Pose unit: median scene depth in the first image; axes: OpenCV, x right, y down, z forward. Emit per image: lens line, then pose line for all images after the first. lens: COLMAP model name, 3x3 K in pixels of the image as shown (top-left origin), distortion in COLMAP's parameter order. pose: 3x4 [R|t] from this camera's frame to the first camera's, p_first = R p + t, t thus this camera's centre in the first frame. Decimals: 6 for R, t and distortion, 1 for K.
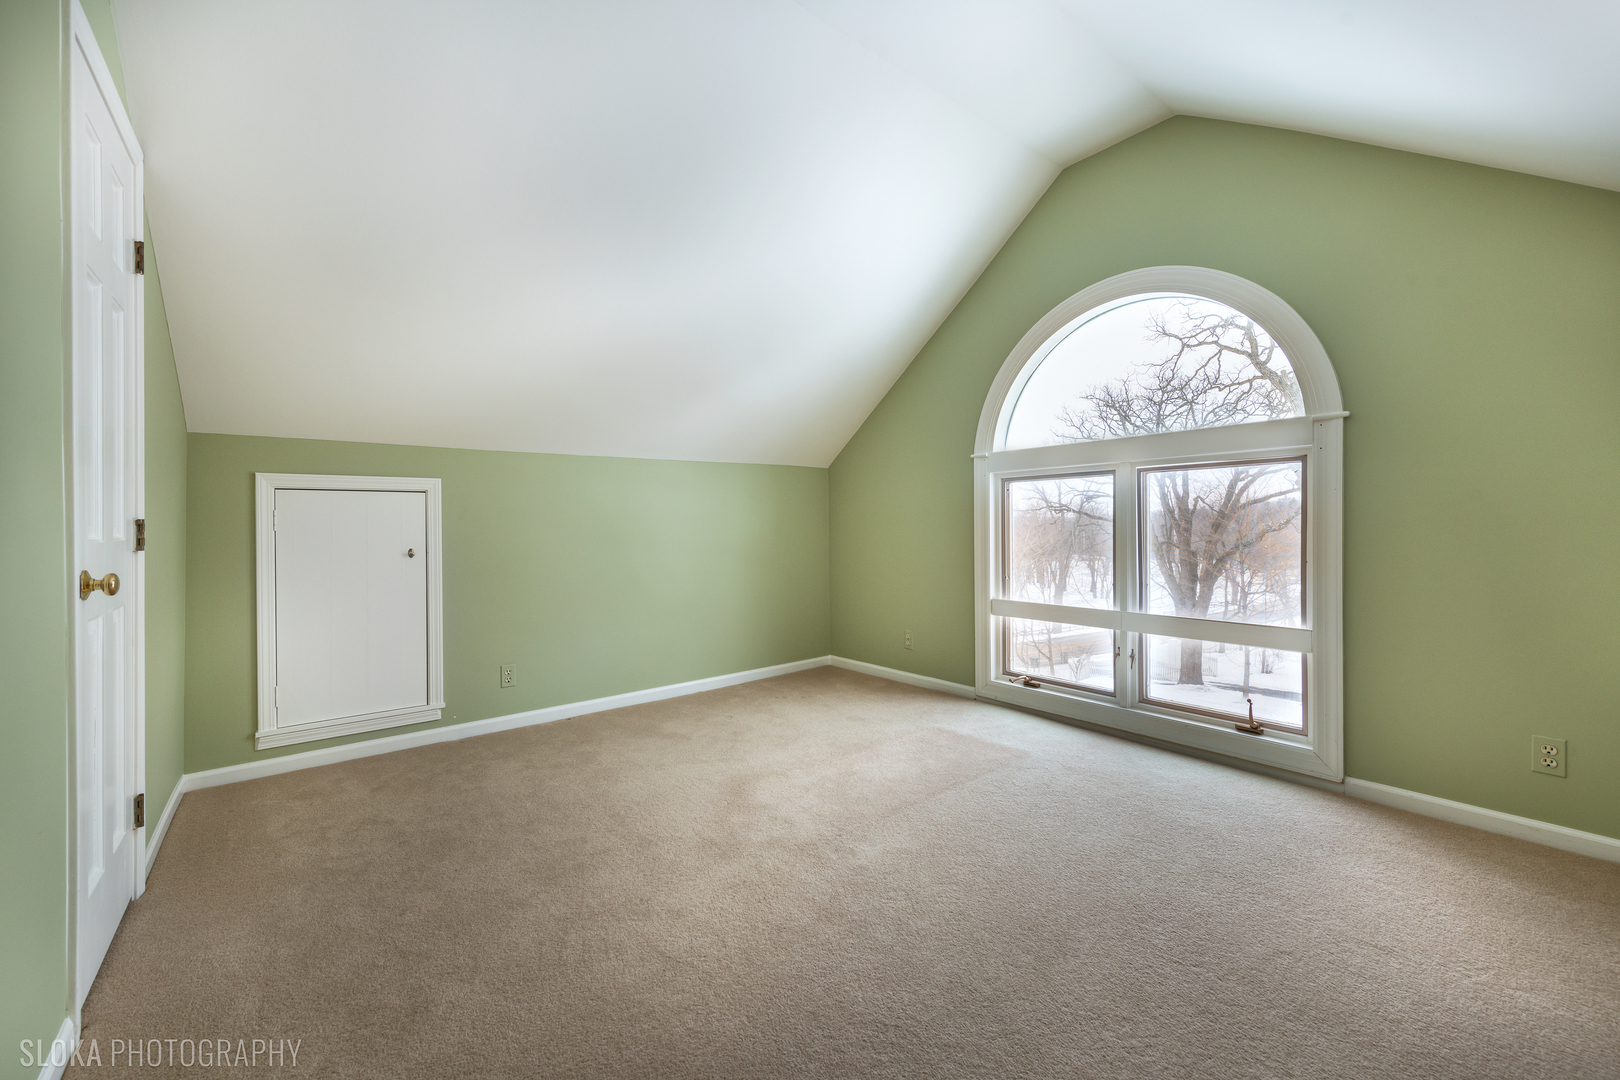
lens RADIAL K [[649.5, 0, 802.4], [0, 649.5, 522.5], [0, 0, 1]] dist [0.023582, -0.000166]
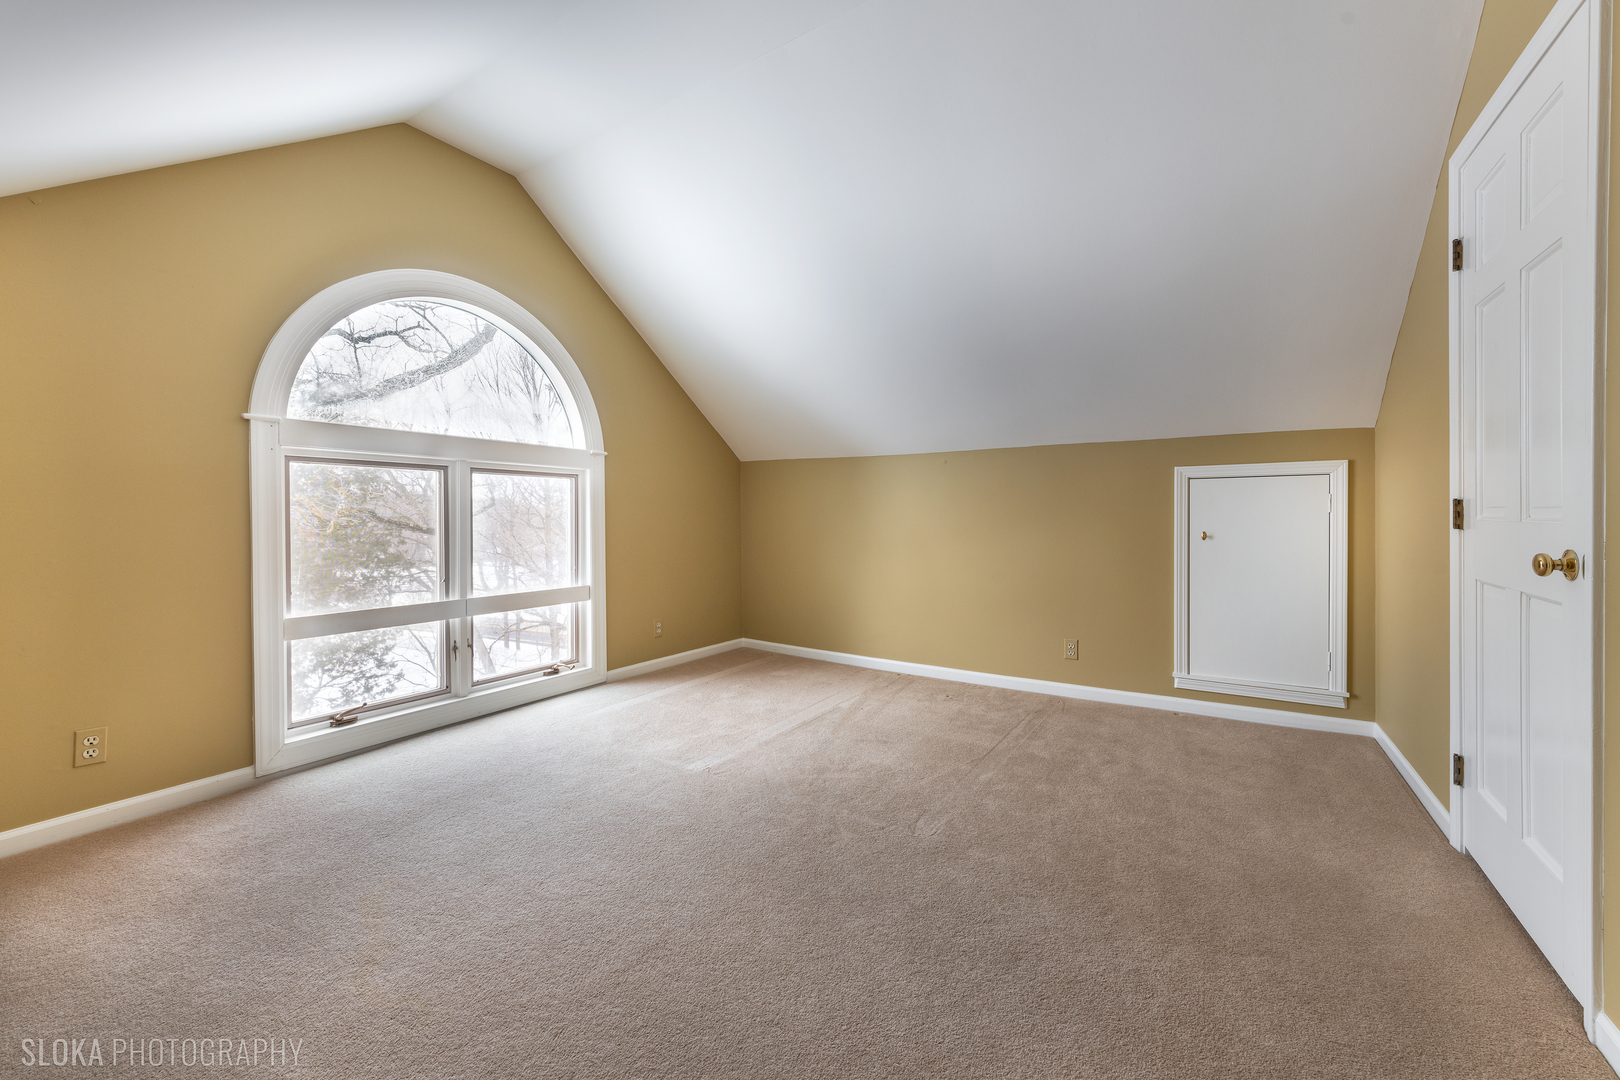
lens RADIAL K [[643.2, 0, 813.2], [0, 643.2, 530.7], [0, 0, 1]] dist [0.008021, -0.000924]
pose [[-0.348108, -0.006926, 0.937429, -0.579615], [0.002373, 0.999963, 0.008269, 0.010451], [-0.937452, 0.005103, -0.348078, 0.735014]]
